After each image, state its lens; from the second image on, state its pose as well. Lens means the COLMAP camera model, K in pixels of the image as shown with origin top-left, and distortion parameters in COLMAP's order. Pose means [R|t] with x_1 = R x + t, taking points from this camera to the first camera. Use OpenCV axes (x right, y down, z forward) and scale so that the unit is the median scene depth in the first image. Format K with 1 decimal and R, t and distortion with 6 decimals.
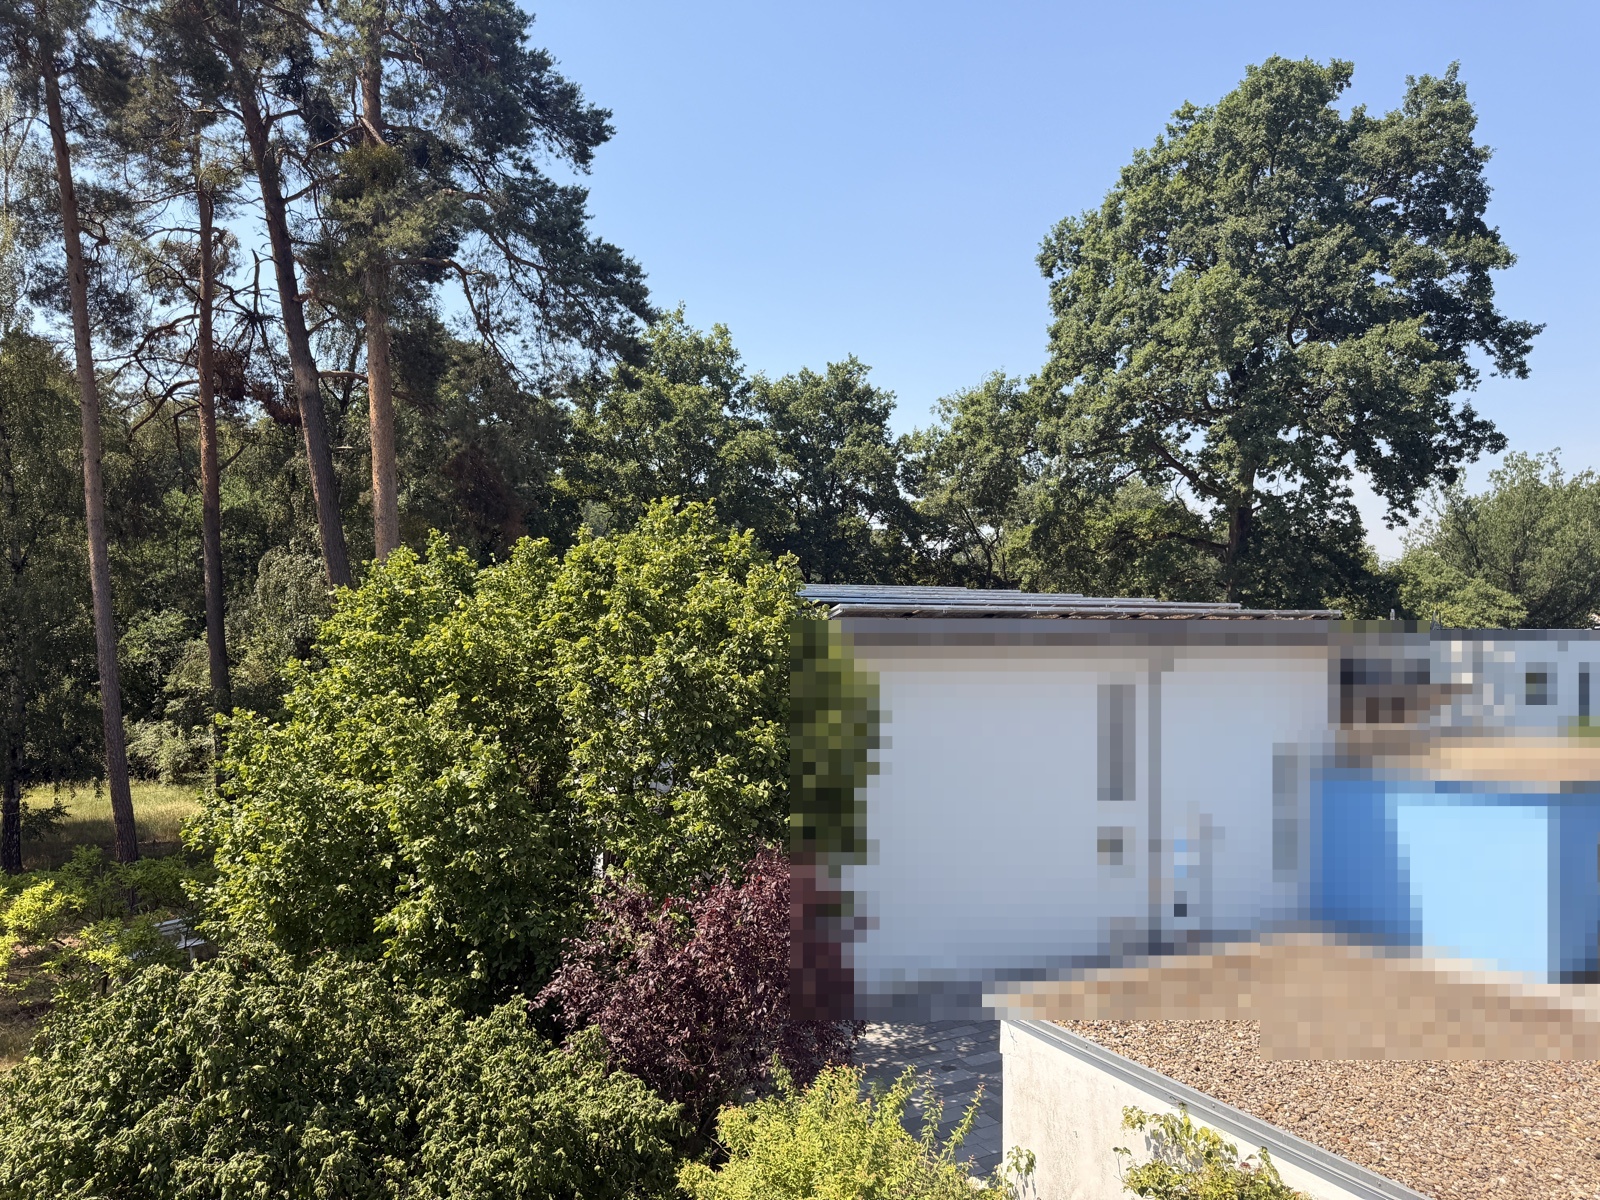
lens RADIAL K [[1125.1, 0, 803.3], [0, 1125.1, 595.6], [0, 0, 1]] dist [0.071007, -0.076790]
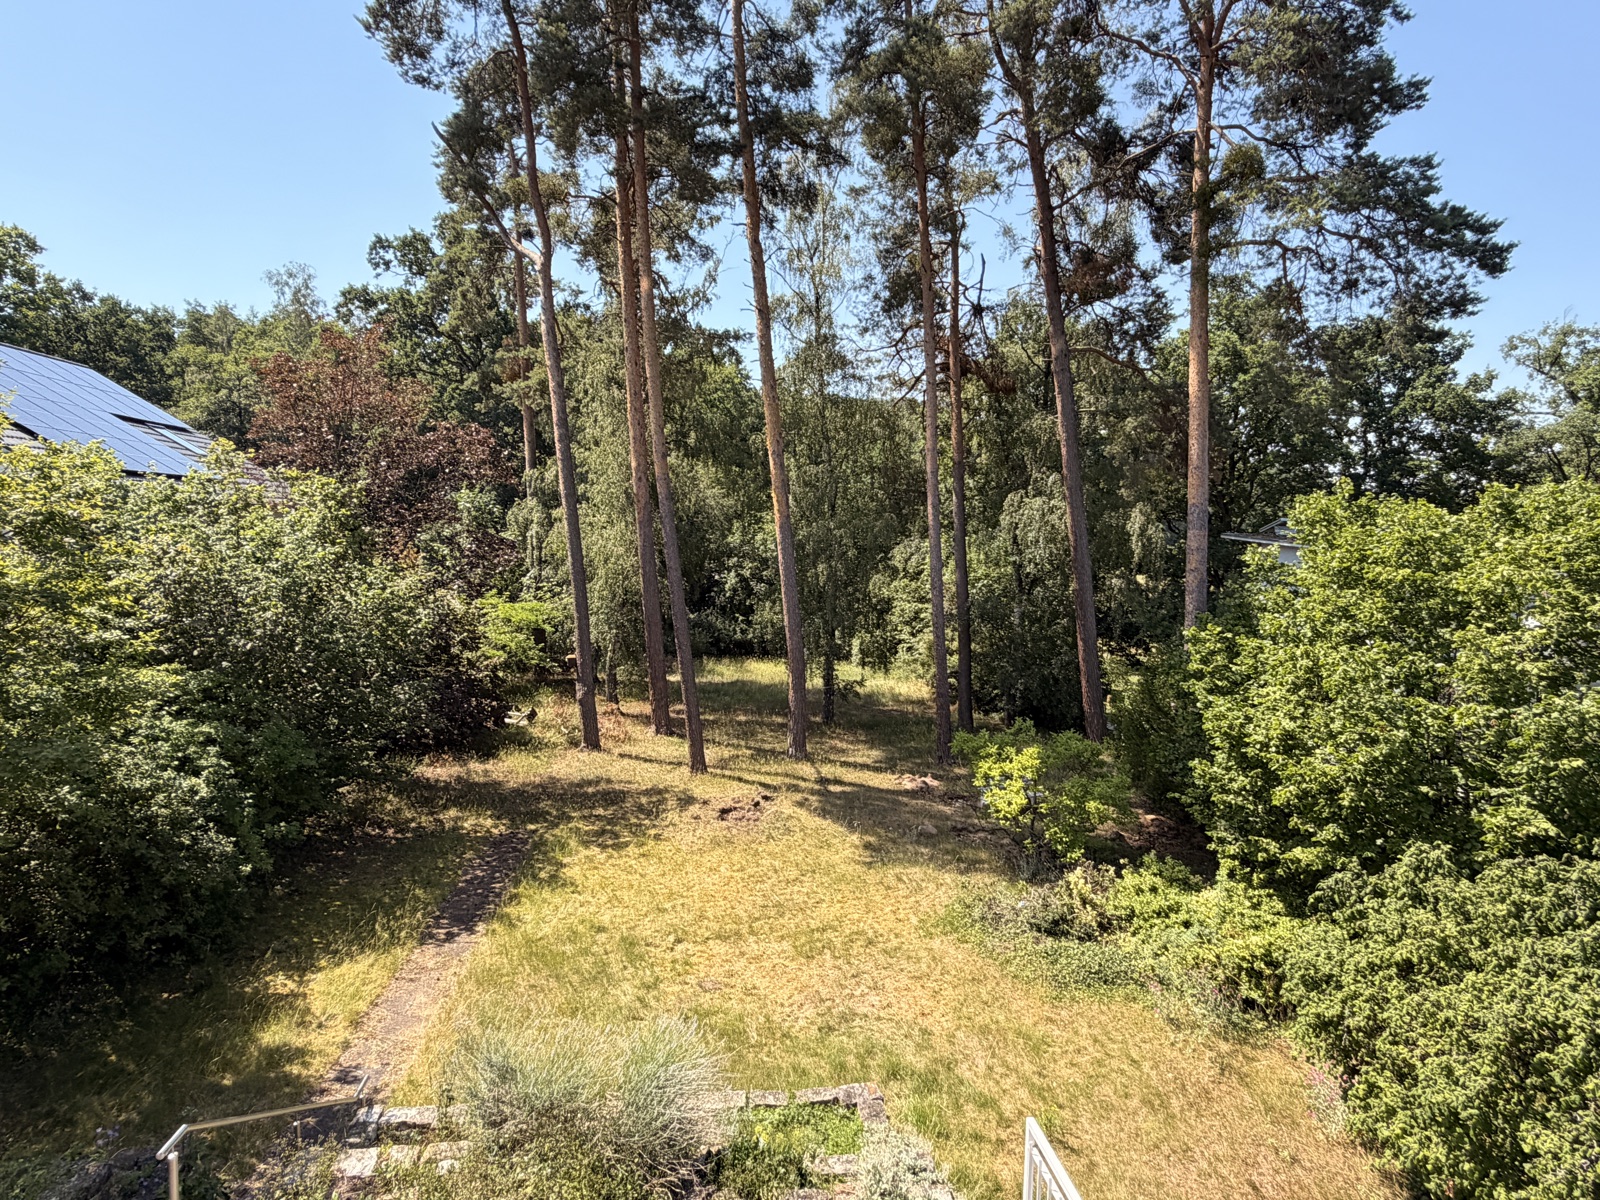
lens RADIAL K [[925.6, 0, 791.4], [0, 925.6, 606.6], [0, 0, 1]] dist [-0.000759, 0.001466]
pose [[0.912207, 0.049980, -0.406671, -0.213743], [-0.014234, 0.995799, 0.090455, -0.003434], [0.409483, -0.076725, 0.909086, -0.041936]]
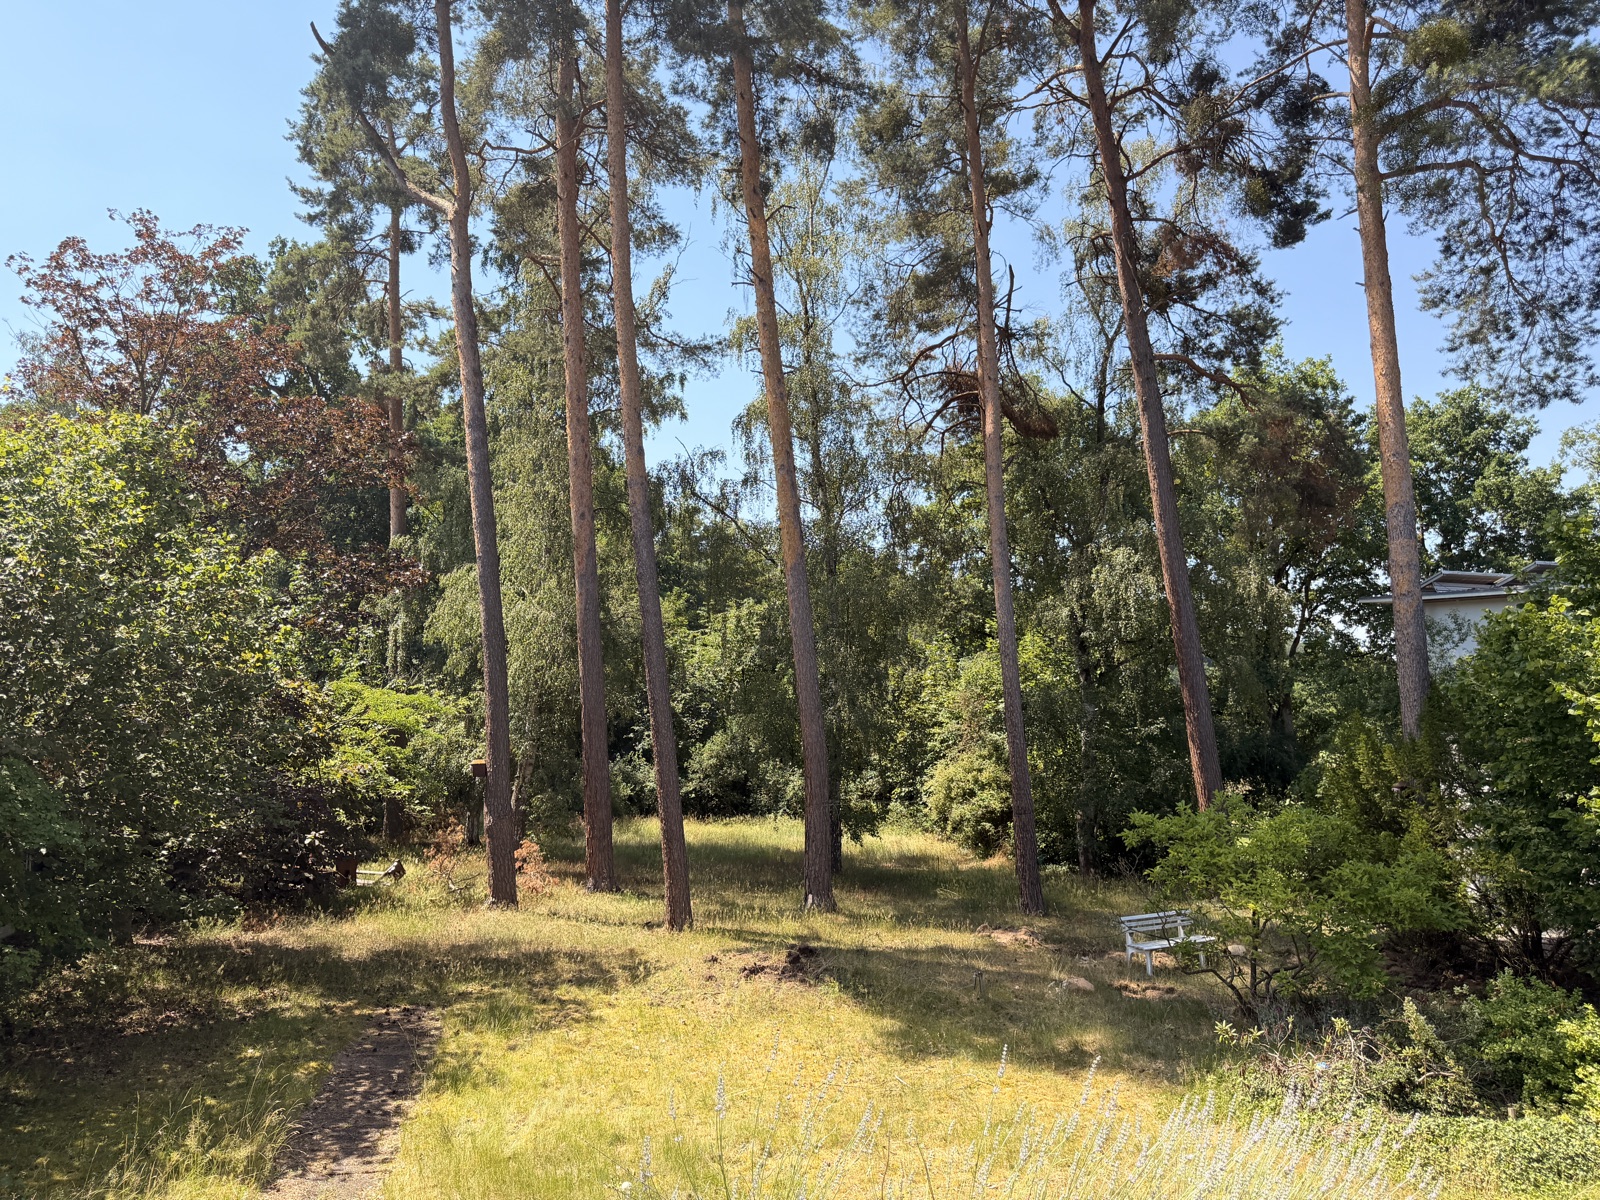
lens RADIAL K [[1125.1, 0, 803.3], [0, 1125.1, 595.6], [0, 0, 1]] dist [0.071007, -0.076790]
pose [[0.952147, -0.026209, -0.304515, -0.321747], [-0.004314, 0.995065, -0.099132, 0.074748], [0.305610, 0.095702, 0.947335, 0.028996]]
